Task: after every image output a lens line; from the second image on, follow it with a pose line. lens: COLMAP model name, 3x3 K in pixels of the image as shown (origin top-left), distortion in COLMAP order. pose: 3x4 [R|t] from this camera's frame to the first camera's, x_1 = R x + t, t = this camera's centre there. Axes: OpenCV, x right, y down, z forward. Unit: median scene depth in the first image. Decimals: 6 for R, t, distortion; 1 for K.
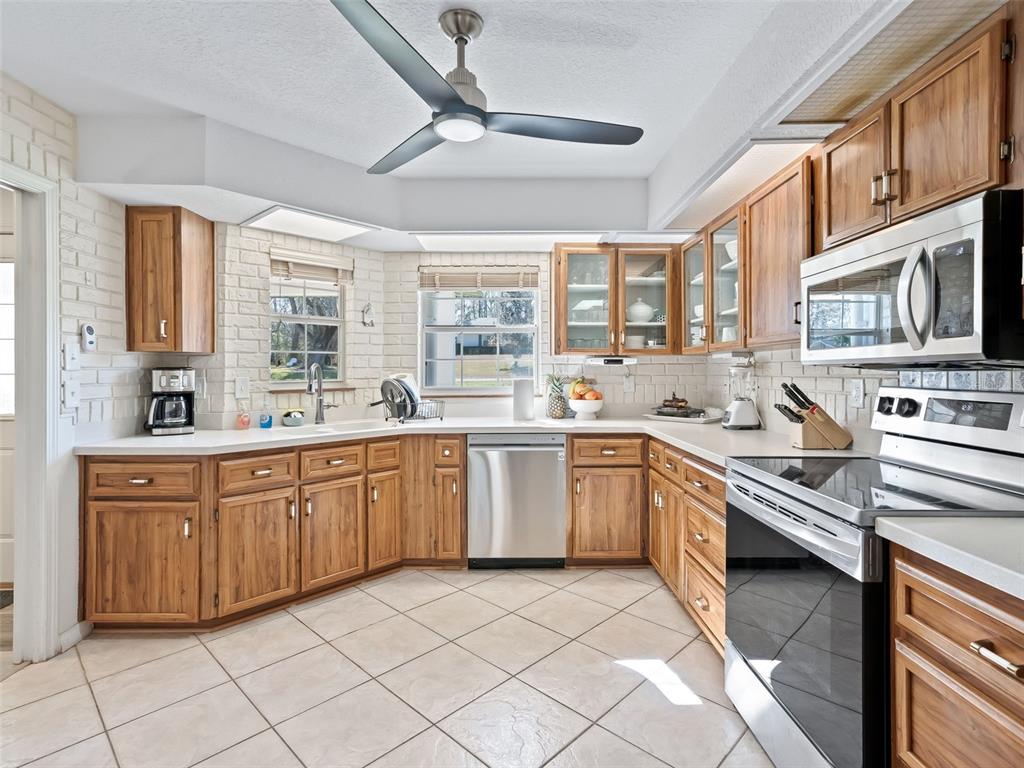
lens RADIAL K [[537.0, 0, 529.6], [0, 537.0, 369.5], [0, 0, 1]] dist [-0.003604, 0.000009]
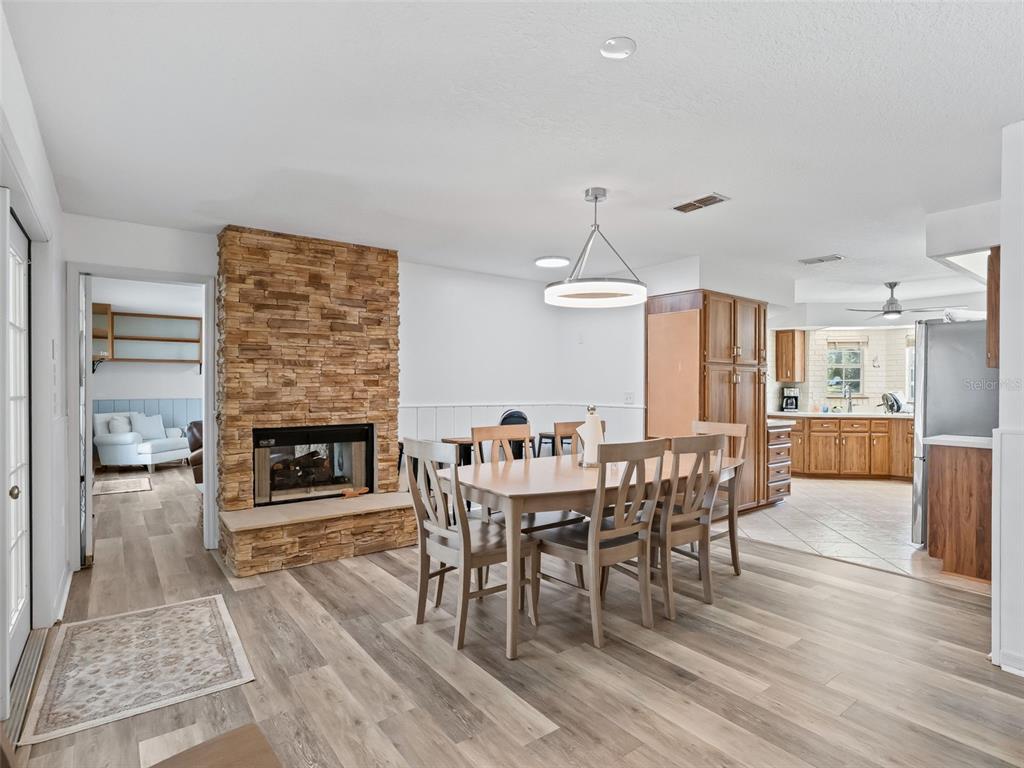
lens RADIAL K [[537.0, 0, 516.7], [0, 537.0, 387.7], [0, 0, 1]] dist [-0.003604, 0.000009]
pose [[0.578598, 0.005108, -0.815597, 0.724969], [-0.006396, 0.999978, 0.001725, 0.002702], [0.815587, 0.004218, 0.578618, -1.648836]]
